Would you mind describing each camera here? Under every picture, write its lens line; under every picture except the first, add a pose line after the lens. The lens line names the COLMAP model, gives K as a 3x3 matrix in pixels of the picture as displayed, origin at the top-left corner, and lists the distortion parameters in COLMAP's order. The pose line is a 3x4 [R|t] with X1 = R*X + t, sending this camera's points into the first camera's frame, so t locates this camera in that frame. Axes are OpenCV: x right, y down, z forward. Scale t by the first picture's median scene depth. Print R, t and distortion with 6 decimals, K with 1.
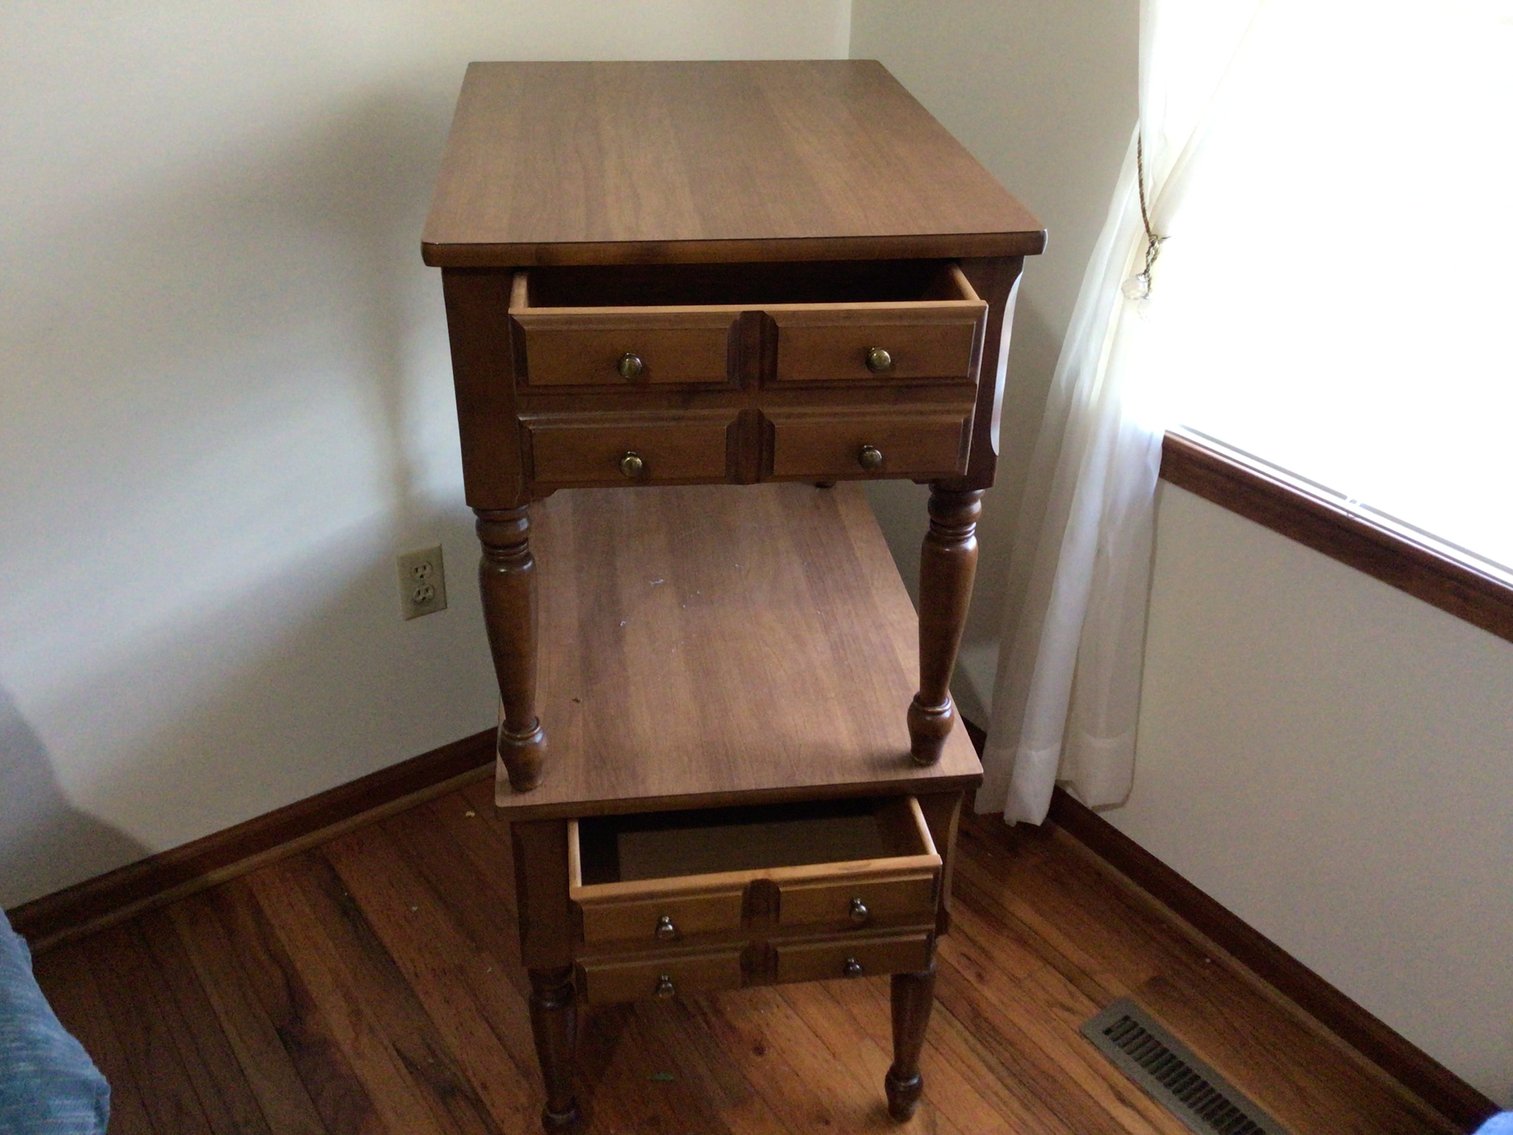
lens RADIAL K [[1366.4, 0, 747.5], [0, 1366.4, 561.1], [0, 0, 1]] dist [0.077825, -0.133611]
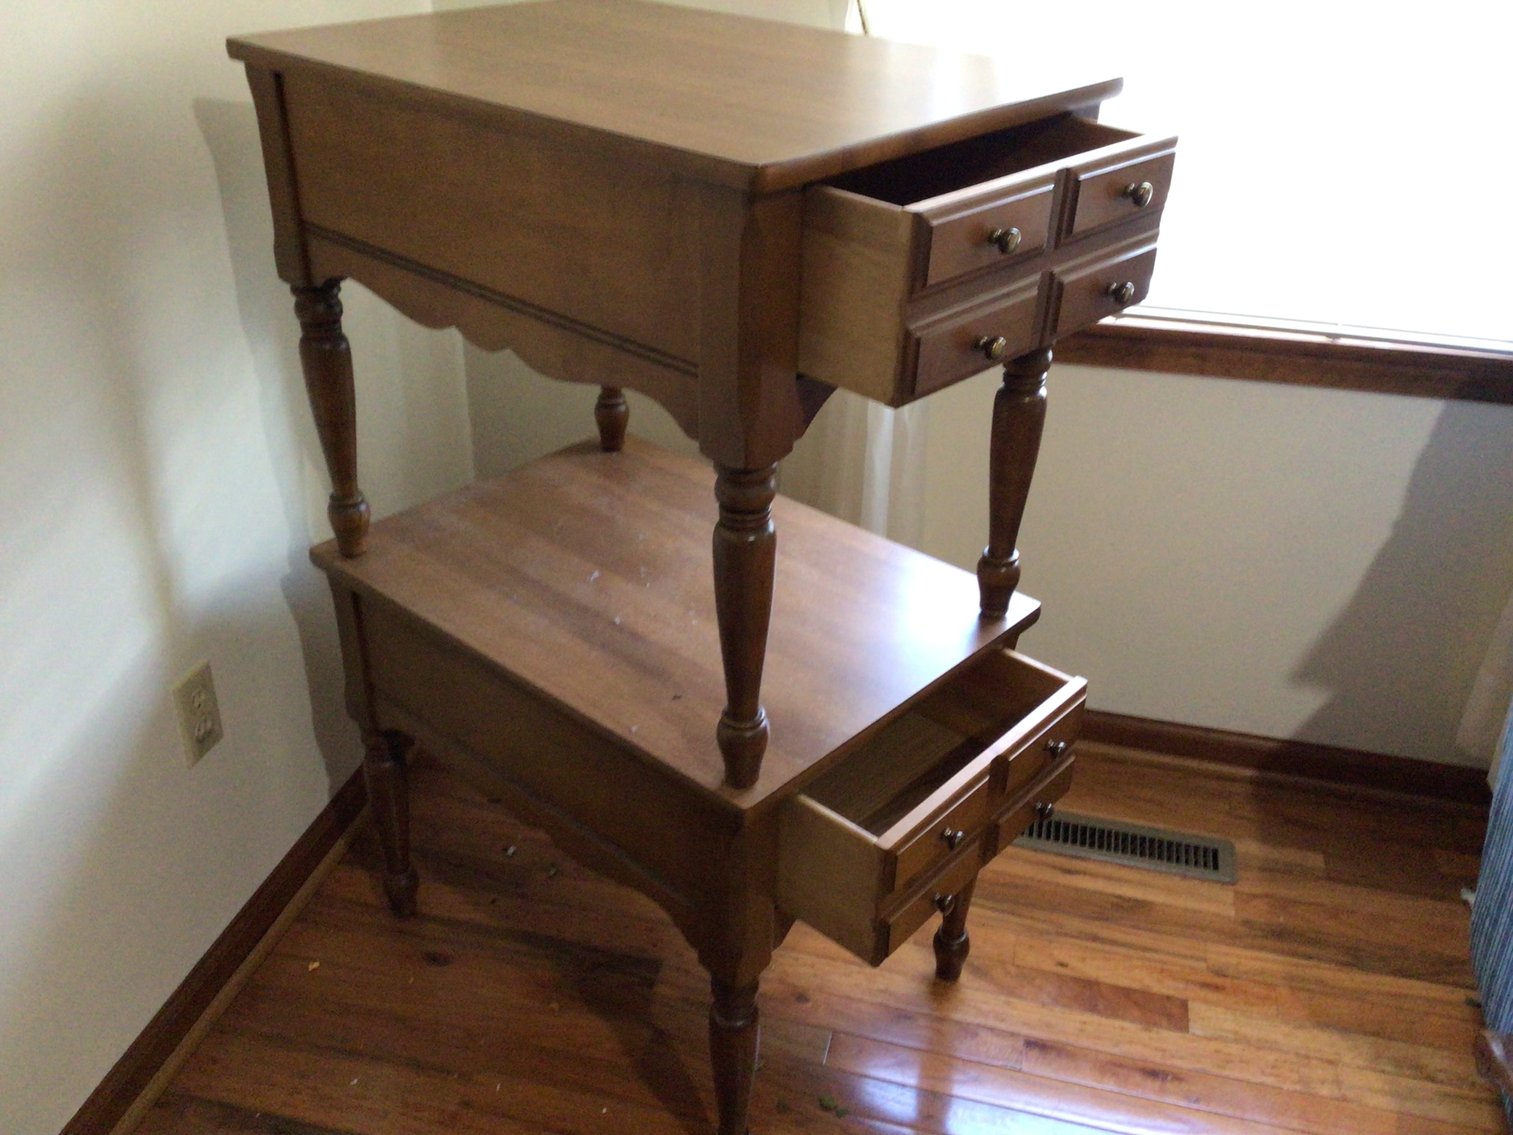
lens RADIAL K [[1385.1, 0, 756.5], [0, 1385.1, 567.5], [0, 0, 1]] dist [0.087803, -0.138224]
pose [[0.761297, -0.323672, 0.561839, -0.502919], [0.325518, 0.940174, 0.100548, -0.048108], [-0.560771, 0.106342, 0.821113, 0.177658]]
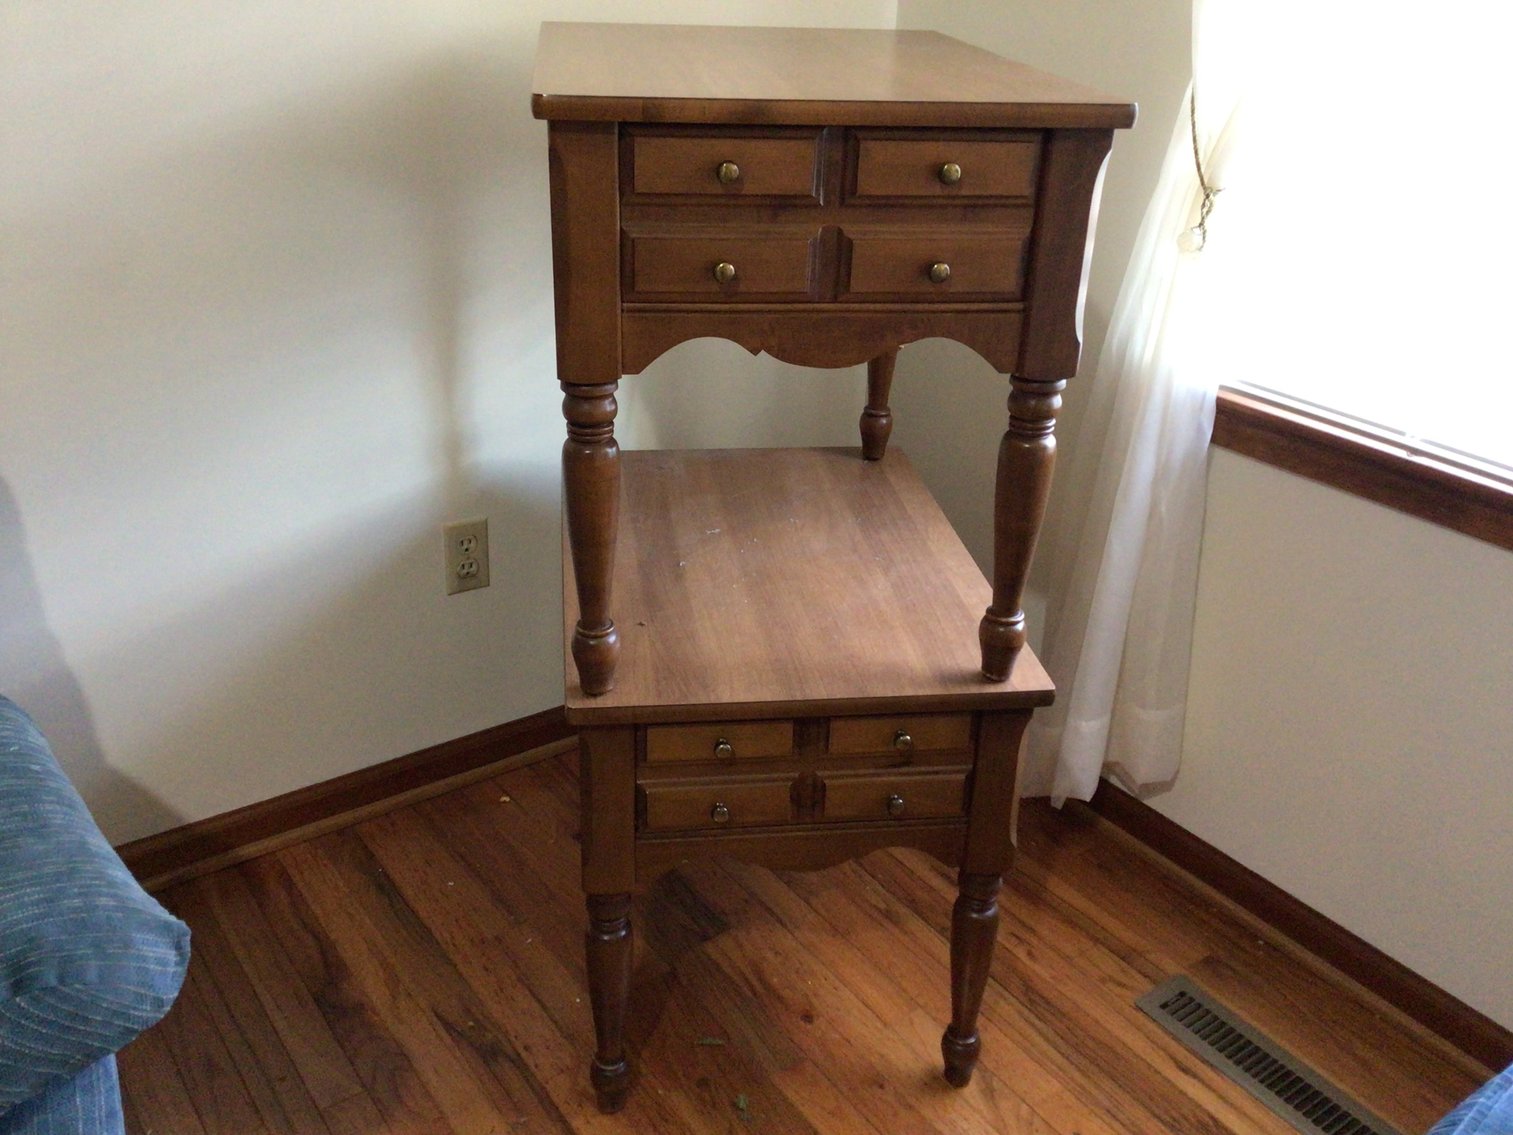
lens RADIAL K [[1366.4, 0, 747.5], [0, 1366.4, 561.1], [0, 0, 1]] dist [0.077825, -0.133611]
pose [[0.999885, 0.012763, 0.008230, -0.049013], [-0.012033, 0.996446, -0.083370, 0.120080], [-0.009265, 0.083262, 0.996485, 0.003526]]
